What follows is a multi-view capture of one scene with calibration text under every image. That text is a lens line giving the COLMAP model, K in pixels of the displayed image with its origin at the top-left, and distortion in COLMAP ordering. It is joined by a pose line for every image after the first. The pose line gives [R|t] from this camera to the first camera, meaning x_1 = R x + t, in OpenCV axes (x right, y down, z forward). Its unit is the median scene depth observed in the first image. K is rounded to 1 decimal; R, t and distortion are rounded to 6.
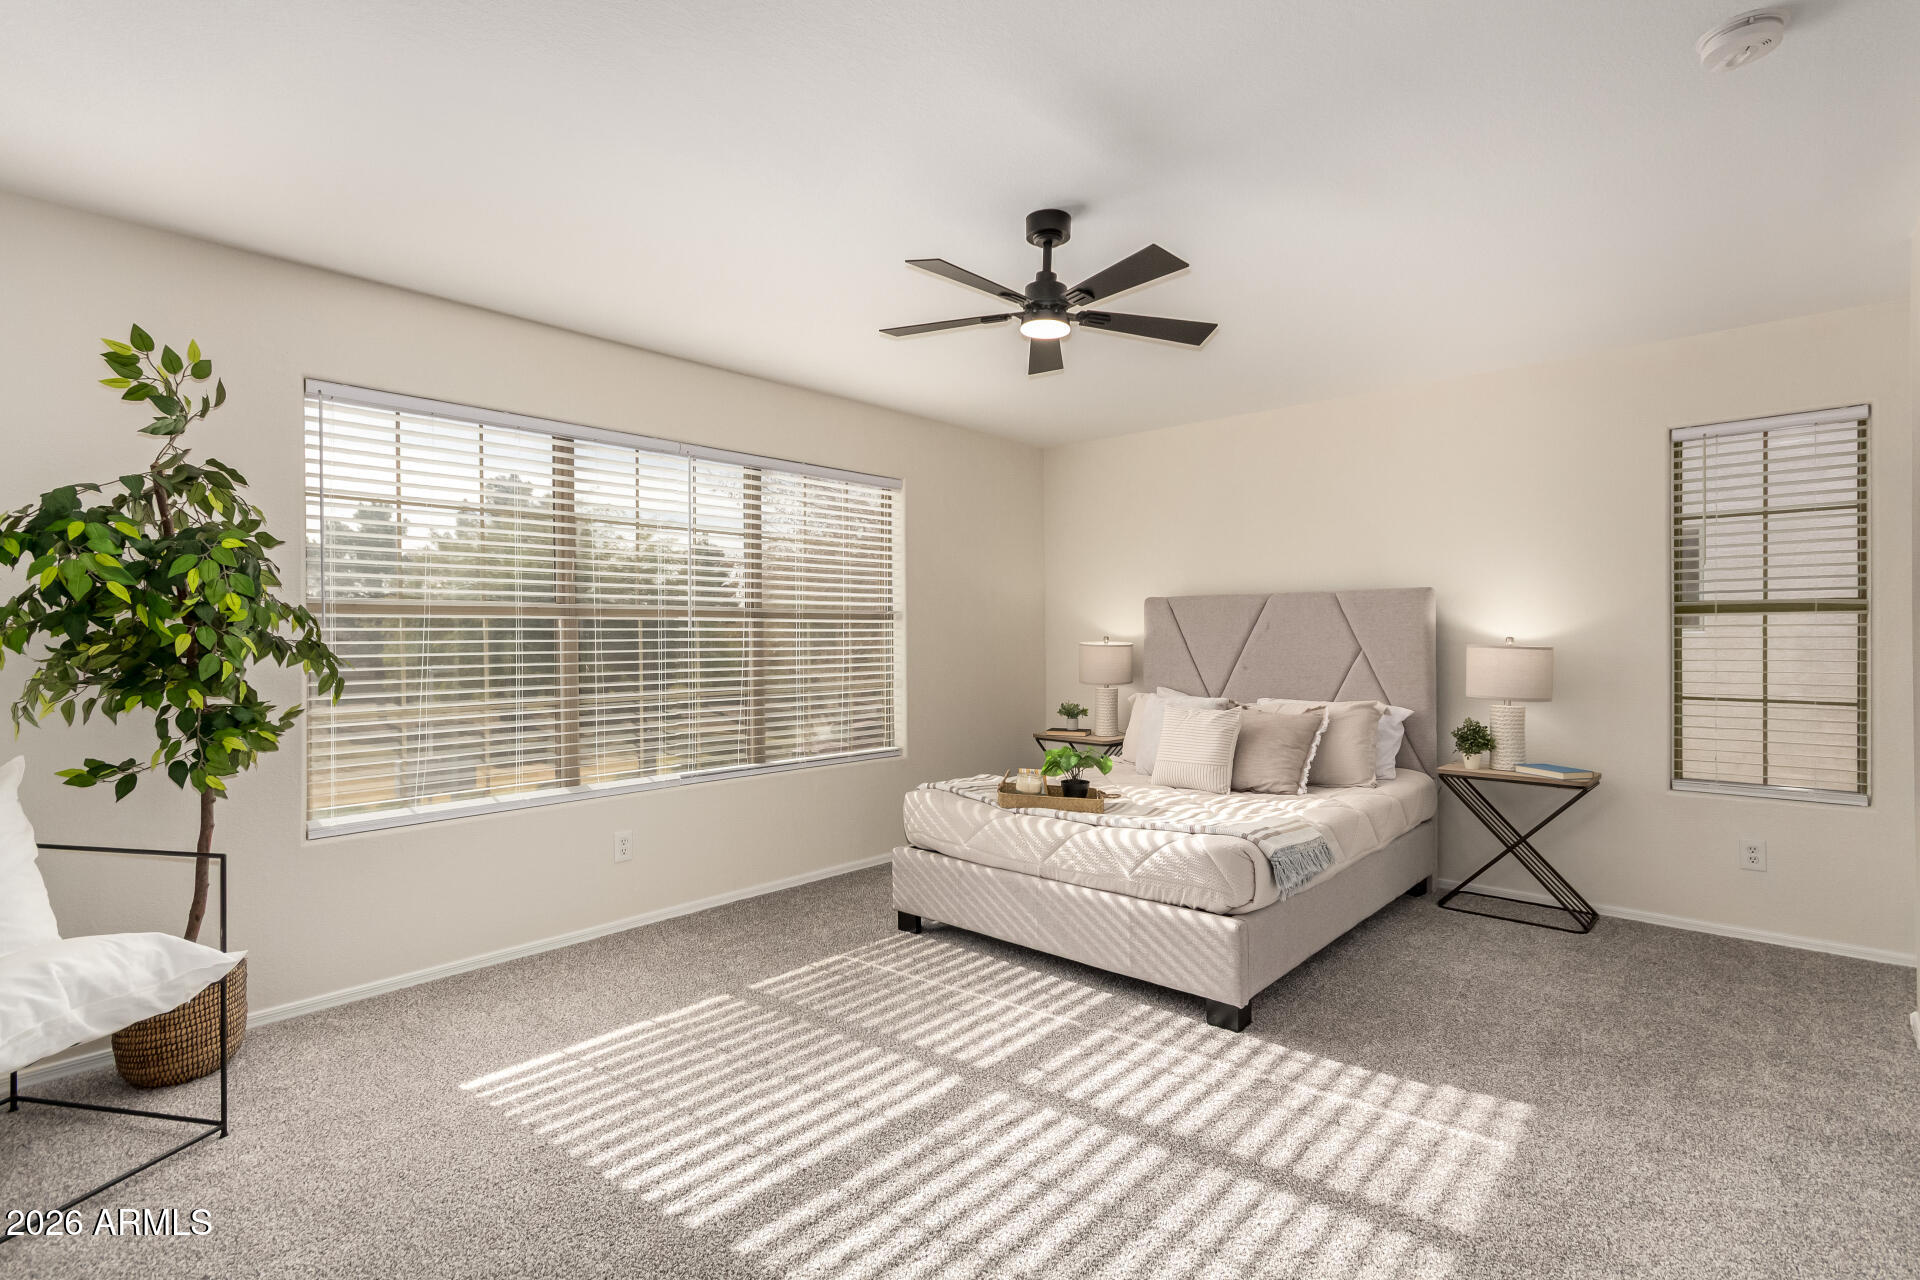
lens RADIAL K [[893.4, 0, 955.9], [0, 893.4, 635.8], [0, 0, 1]] dist [-0.004137, -0.000741]
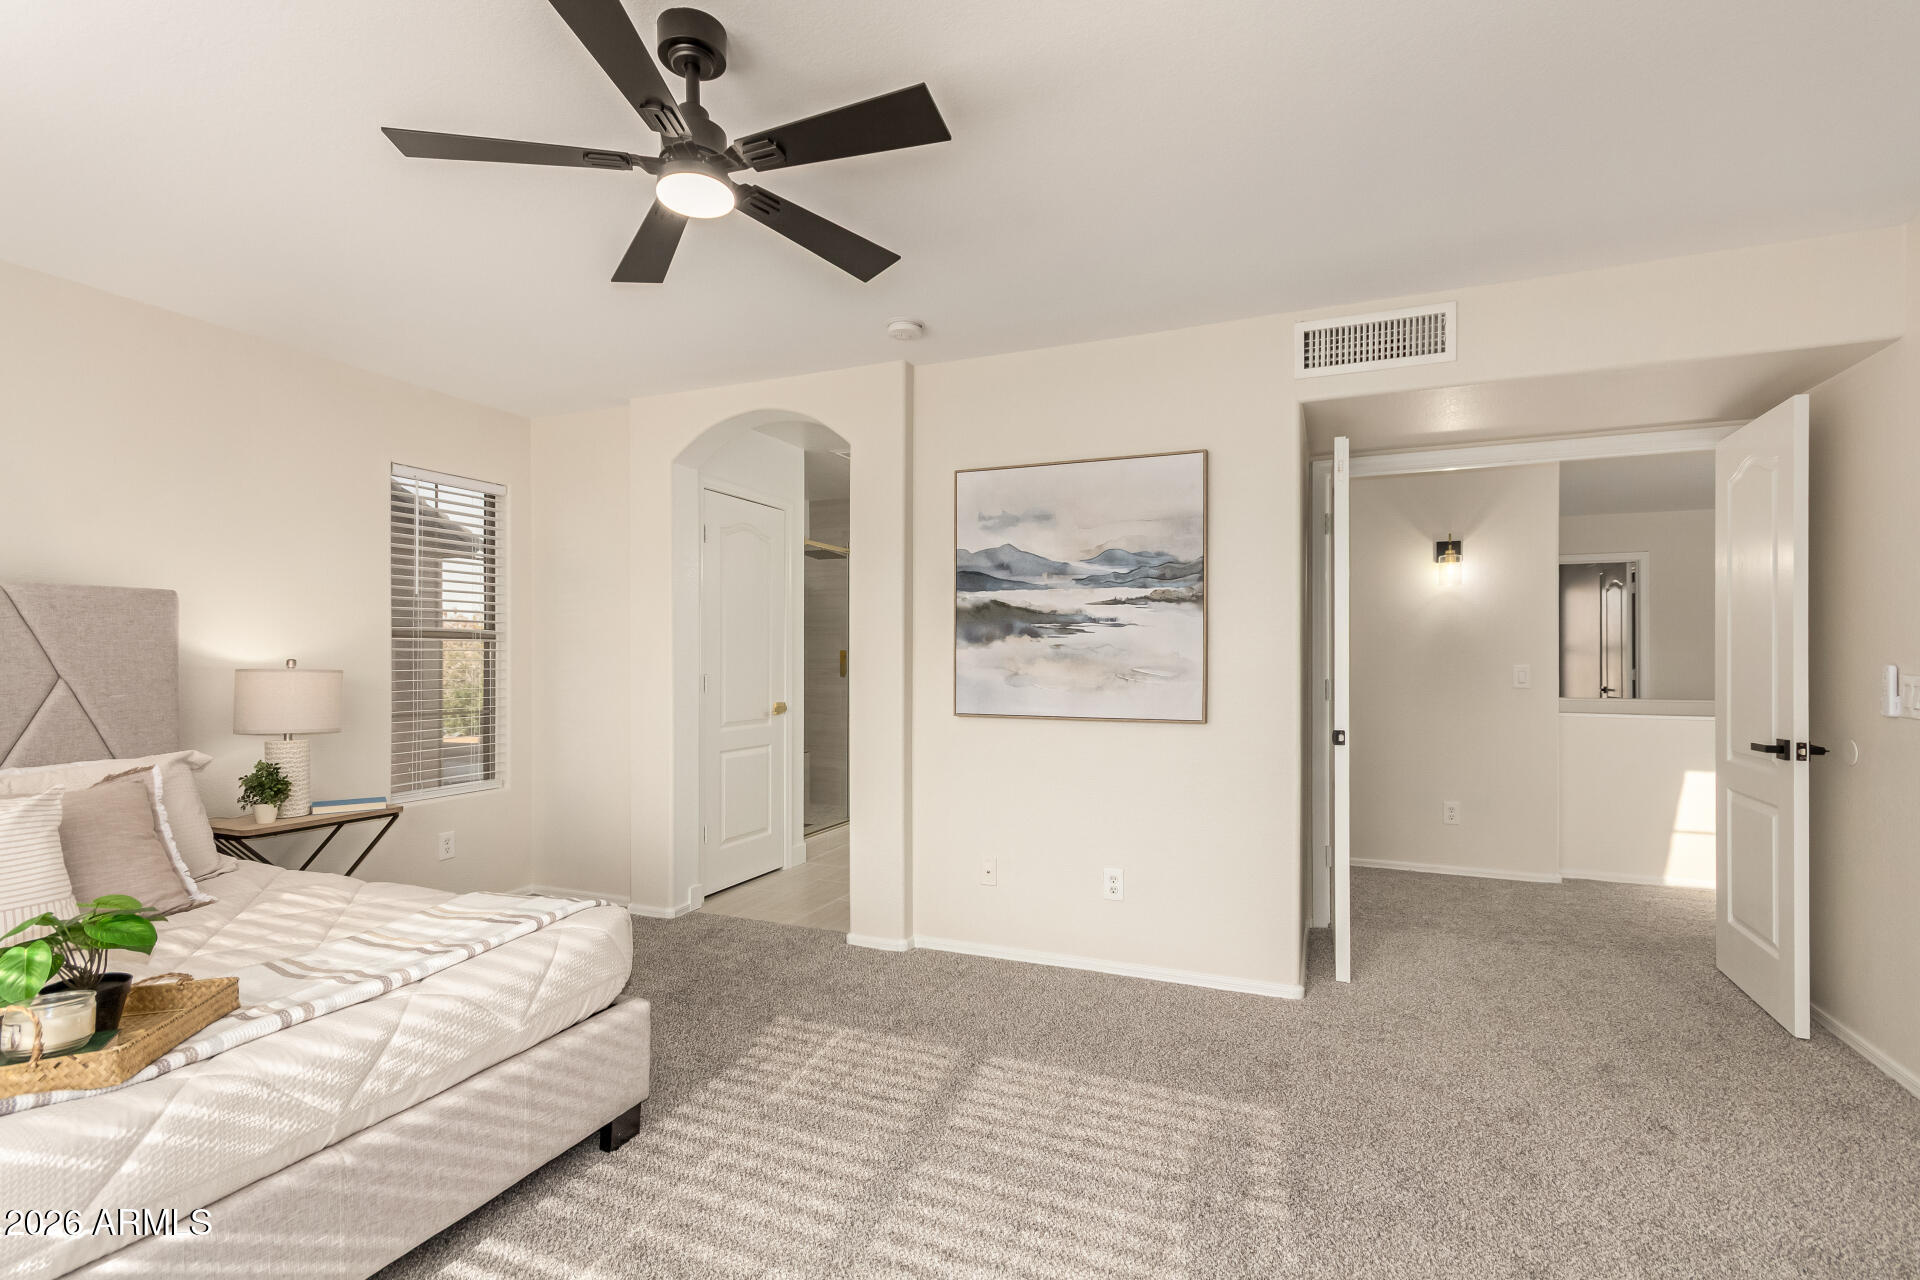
lens RADIAL K [[893.4, 0, 957.6], [0, 893.4, 648.9], [0, 0, 1]] dist [-0.004137, -0.000741]
pose [[-0.321233, 0.013430, 0.946905, -0.522110], [0.005834, 0.999909, -0.012203, 0.006210], [-0.946982, 0.001605, -0.321282, 0.905043]]
